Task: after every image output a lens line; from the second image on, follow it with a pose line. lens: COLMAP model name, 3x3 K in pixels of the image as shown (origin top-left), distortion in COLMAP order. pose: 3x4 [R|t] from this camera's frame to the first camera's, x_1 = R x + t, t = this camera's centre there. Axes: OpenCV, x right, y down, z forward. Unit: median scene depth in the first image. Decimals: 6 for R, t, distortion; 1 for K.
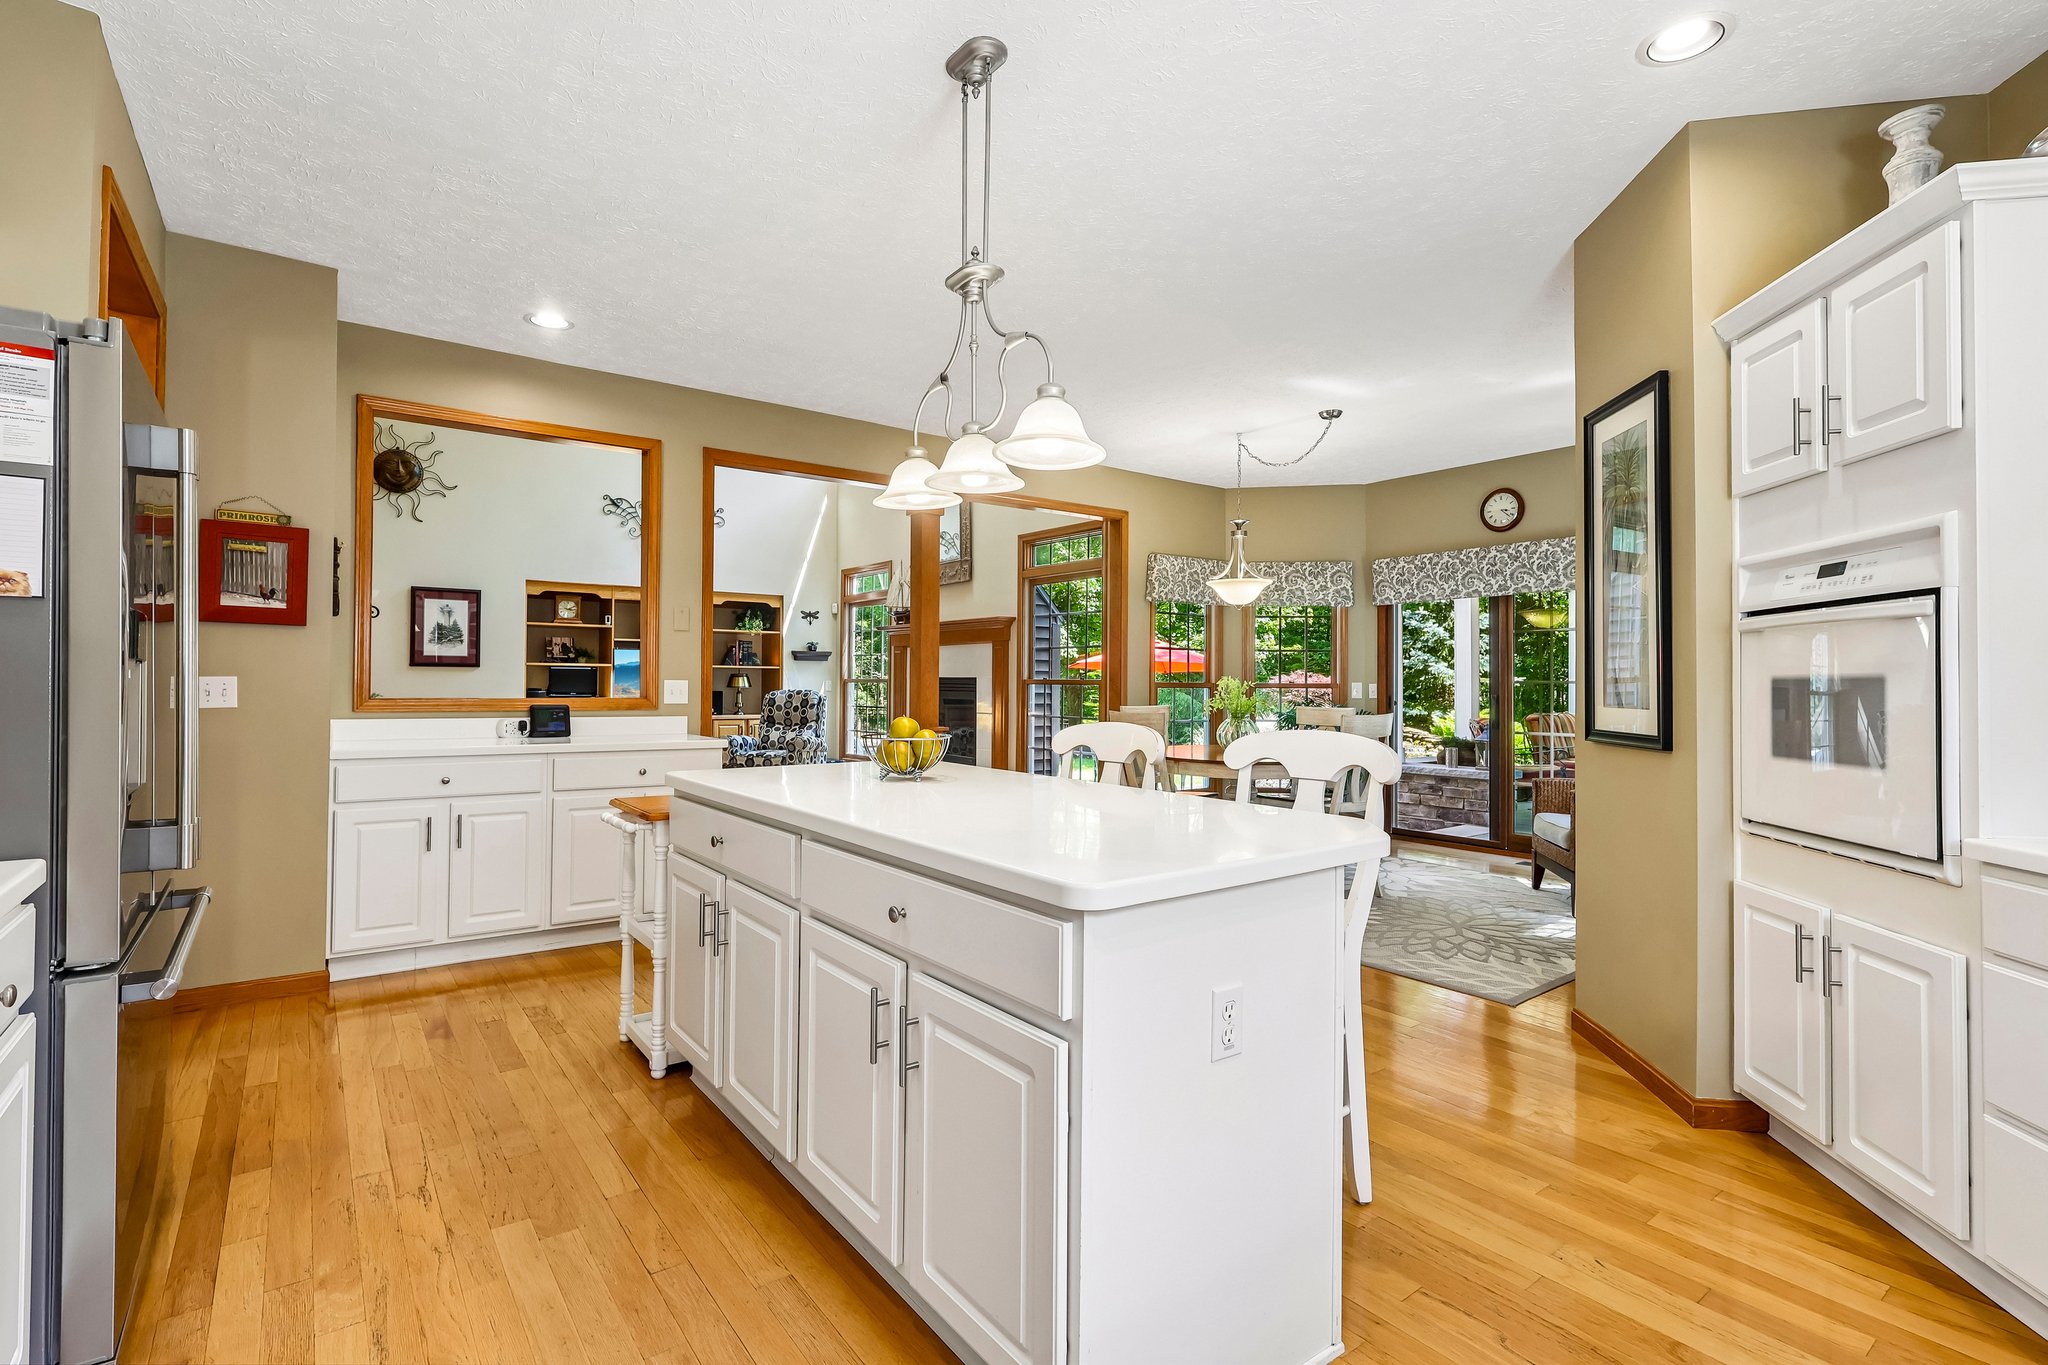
lens RADIAL K [[958.7, 0, 1004.2], [0, 958.7, 679.2], [0, 0, 1]] dist [-0.000248, 0.000213]
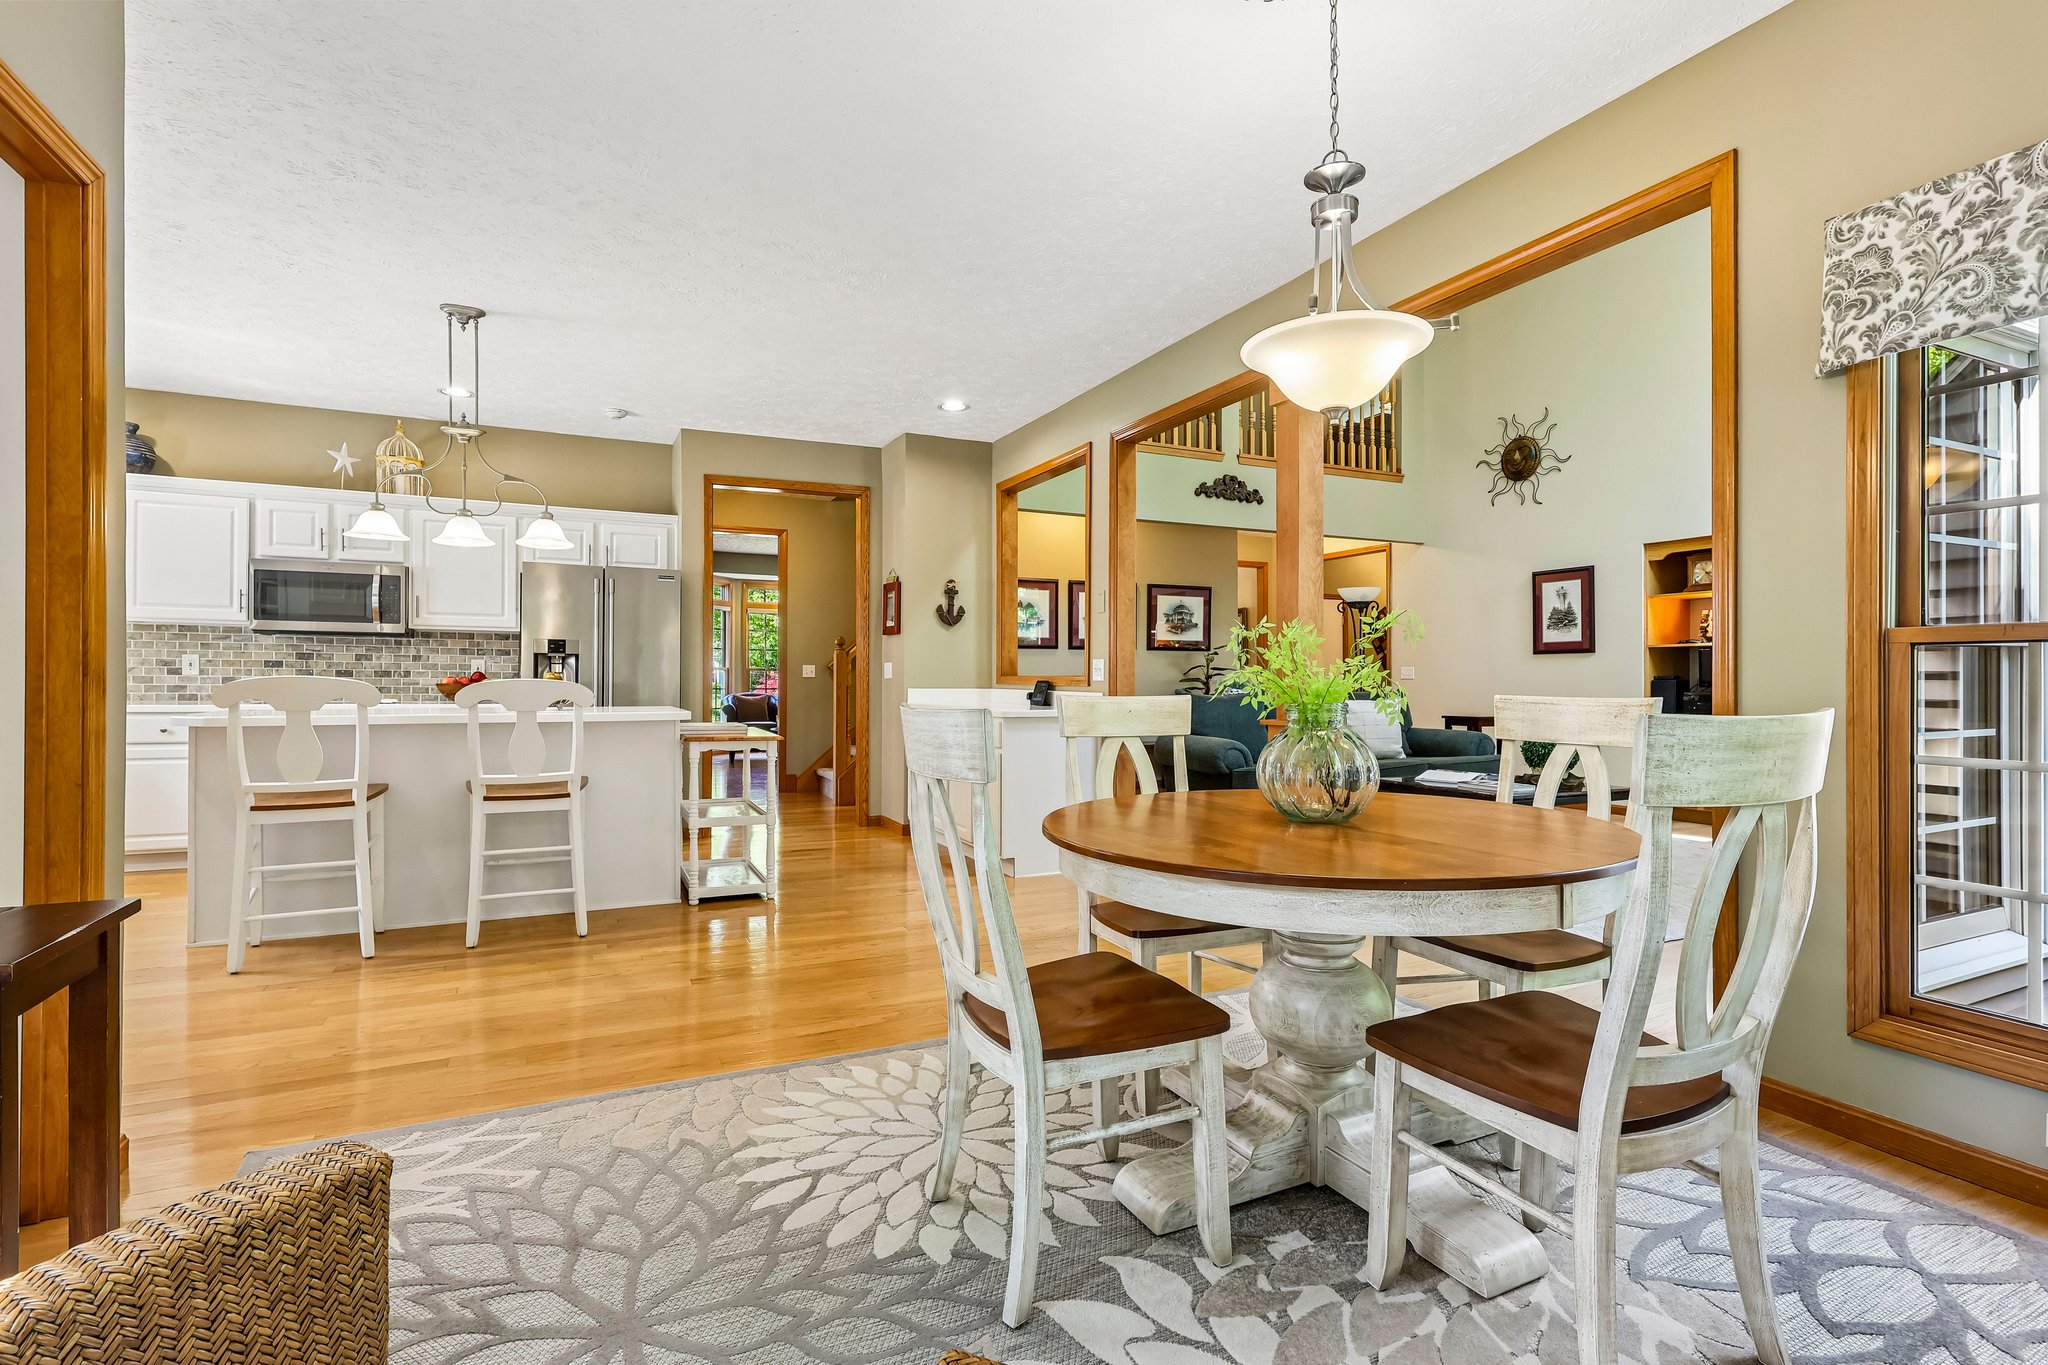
lens RADIAL K [[958.7, 0, 1019.0], [0, 958.7, 679.8], [0, 0, 1]] dist [-0.000248, 0.000213]
pose [[-0.183561, -0.011090, -0.982946, 0.431184], [0.001888, 0.999931, -0.011634, 0.022391], [0.983007, -0.003991, -0.183527, 0.662330]]
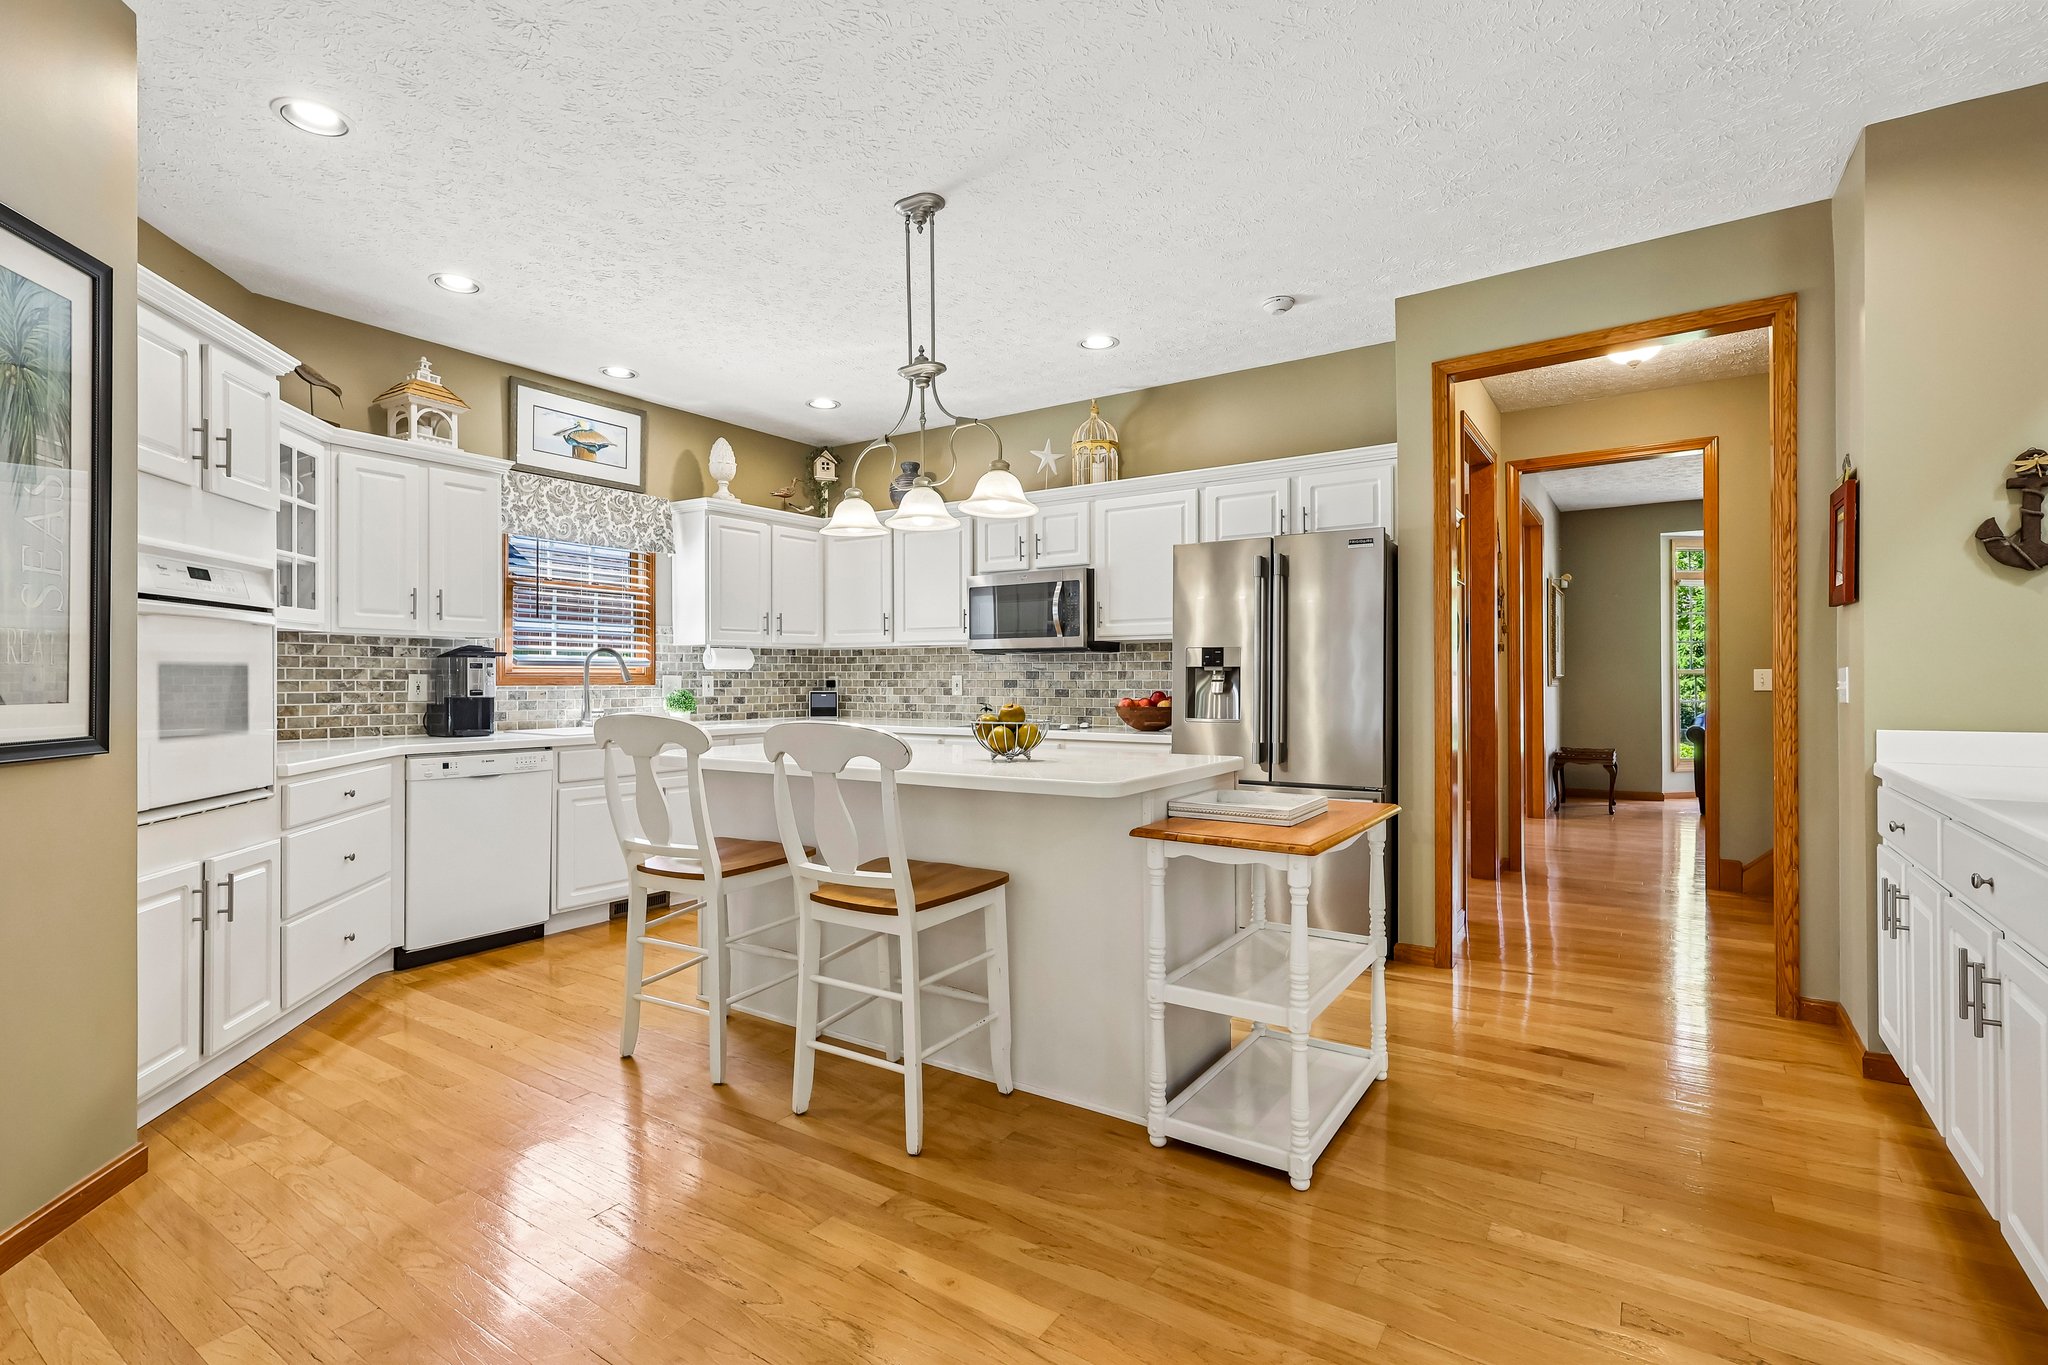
lens RADIAL K [[958.7, 0, 1020.5], [0, 958.7, 684.1], [0, 0, 1]] dist [-0.000248, 0.000213]
pose [[-0.940080, -0.003817, -0.340934, 0.080875], [-0.001168, 0.999968, -0.007975, 0.007974], [0.340953, -0.007098, -0.940053, 0.639858]]
